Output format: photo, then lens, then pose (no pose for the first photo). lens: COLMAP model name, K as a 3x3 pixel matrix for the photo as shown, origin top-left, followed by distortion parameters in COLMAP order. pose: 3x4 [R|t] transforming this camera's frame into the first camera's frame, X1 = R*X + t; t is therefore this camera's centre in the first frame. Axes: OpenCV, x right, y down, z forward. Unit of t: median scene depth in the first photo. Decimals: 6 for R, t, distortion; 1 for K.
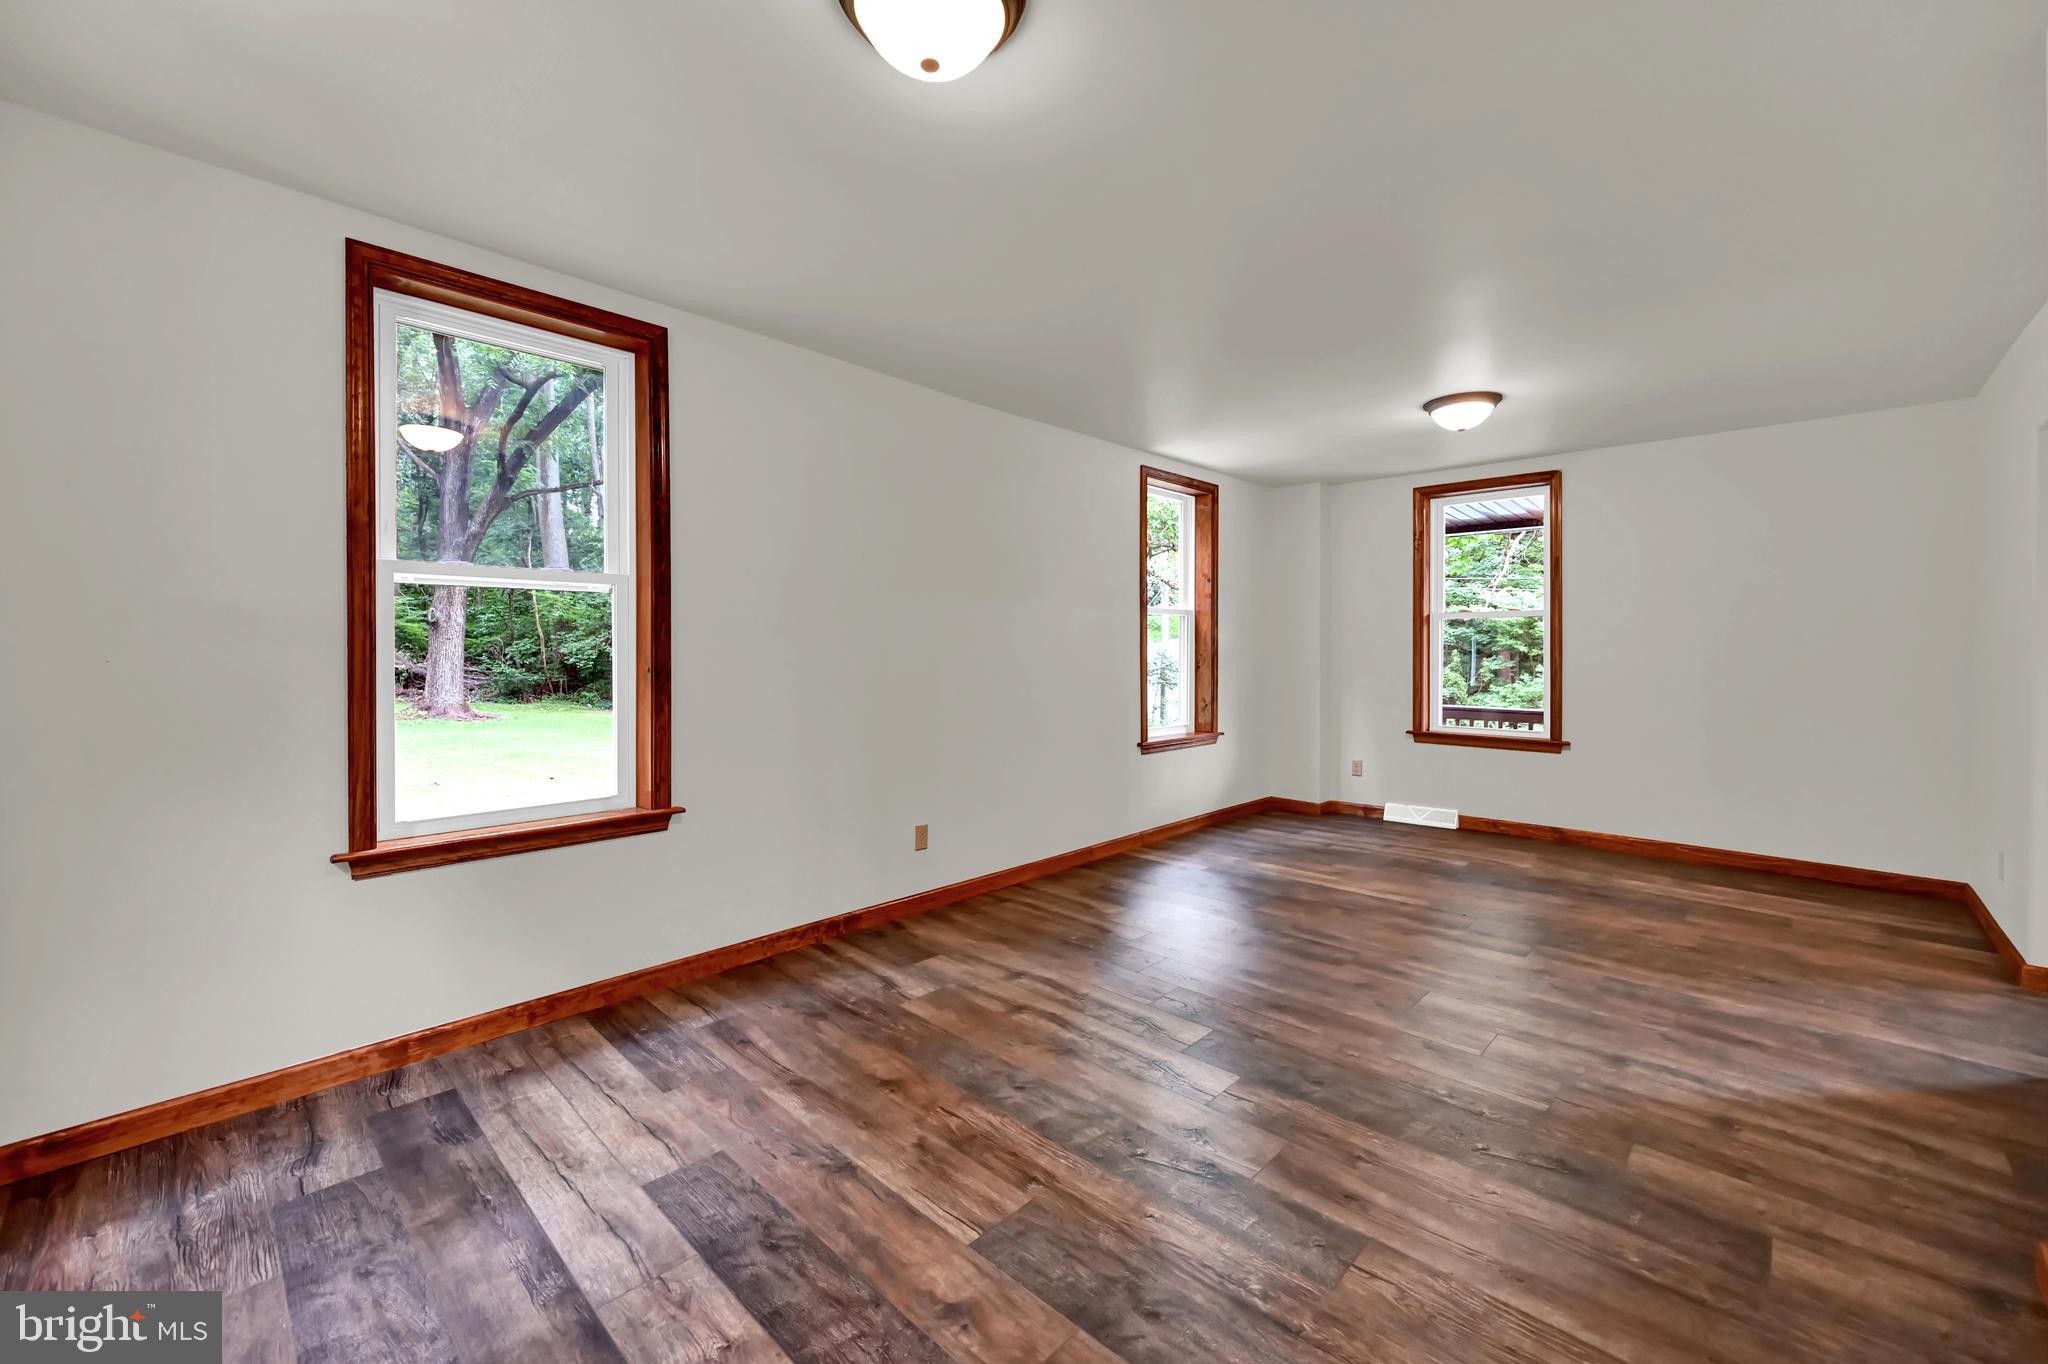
lens RADIAL K [[812.8, 0, 1026.5], [0, 812.8, 675.2], [0, 0, 1]] dist [-0.001197, 0.000682]
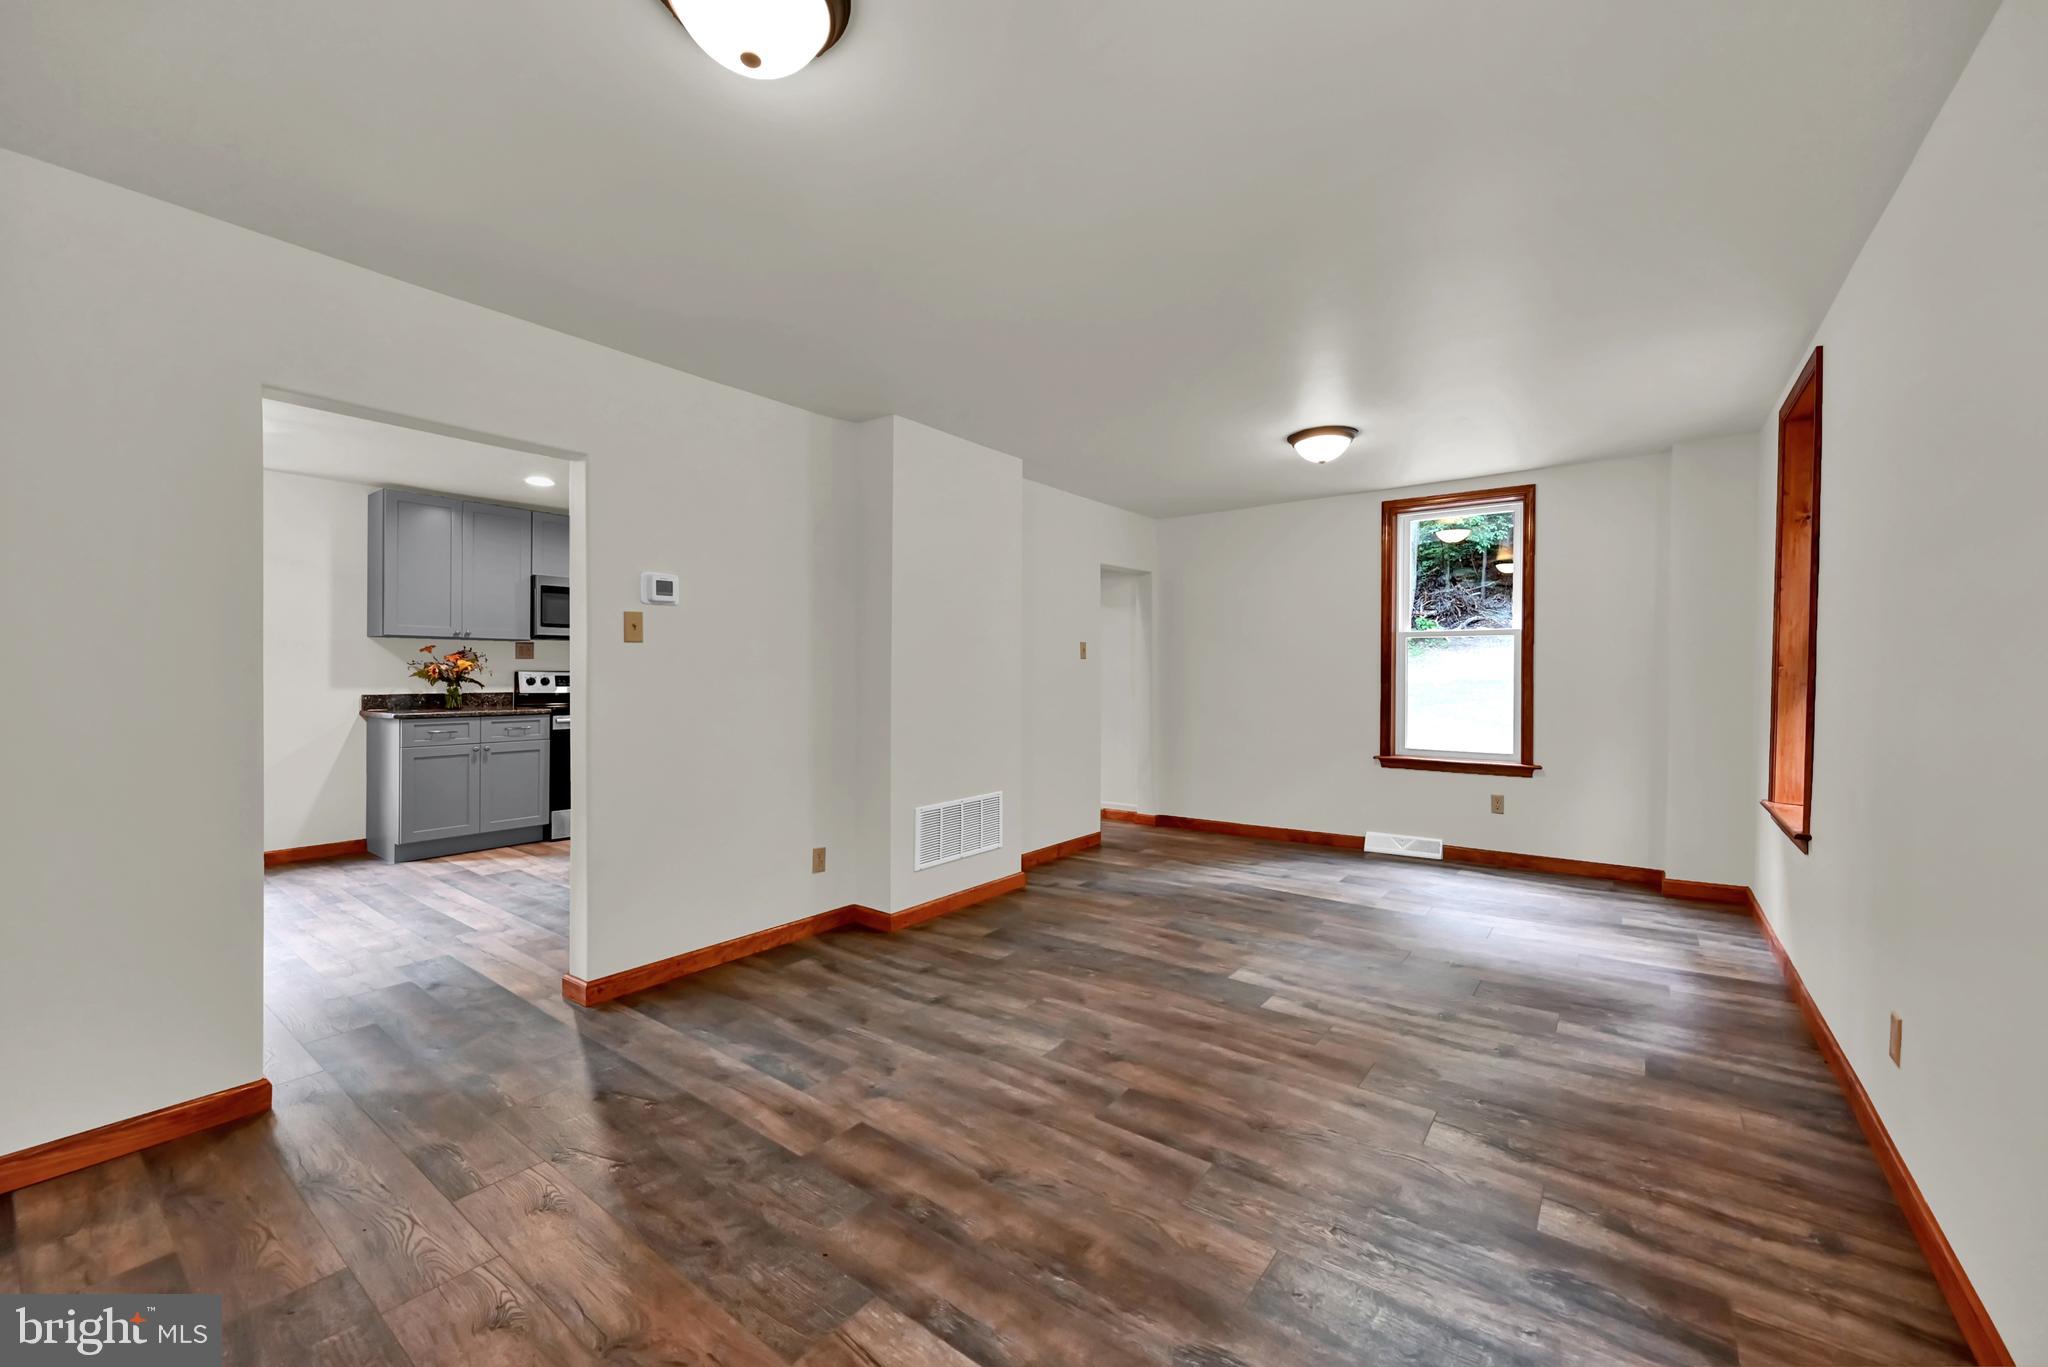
lens RADIAL K [[812.8, 0, 1043.5], [0, 812.8, 669.6], [0, 0, 1]] dist [-0.001197, 0.000682]
pose [[-0.990773, -0.002217, -0.135513, 0.667112], [-0.006342, 0.999529, 0.030014, -0.062087], [0.135383, 0.030597, -0.990321, 2.017816]]
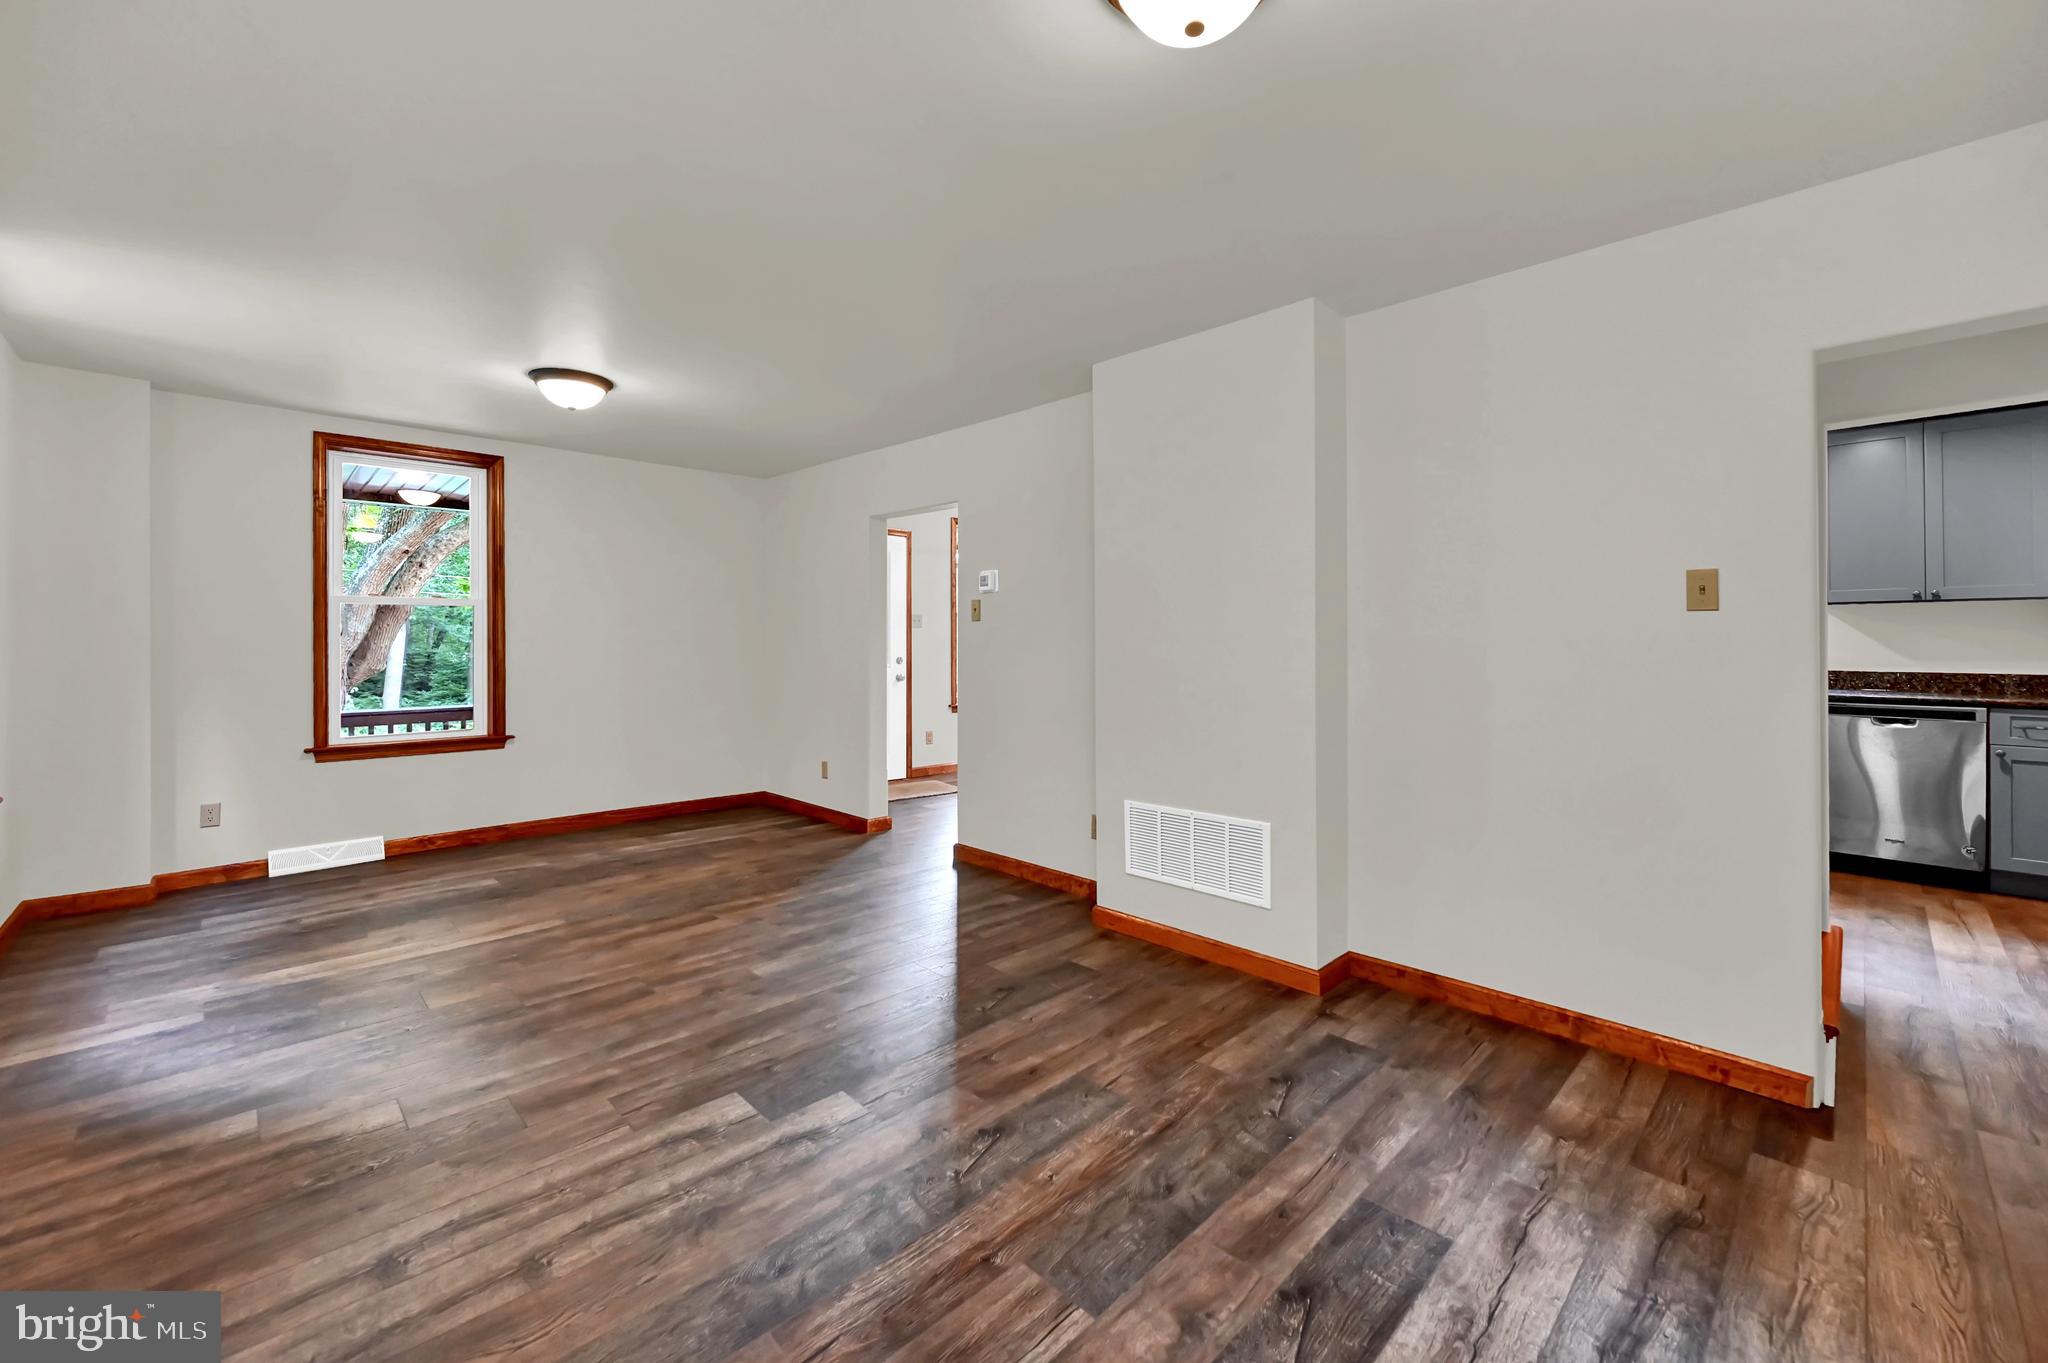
lens RADIAL K [[833.4, 0, 1030.2], [0, 833.4, 634.2], [0, 0, 1]] dist [0.003029, -0.000918]
pose [[0.026863, 0.007169, 0.999613, -0.615875], [0.033188, 0.999417, -0.008059, -0.020089], [-0.999088, 0.033391, 0.026609, 0.641719]]
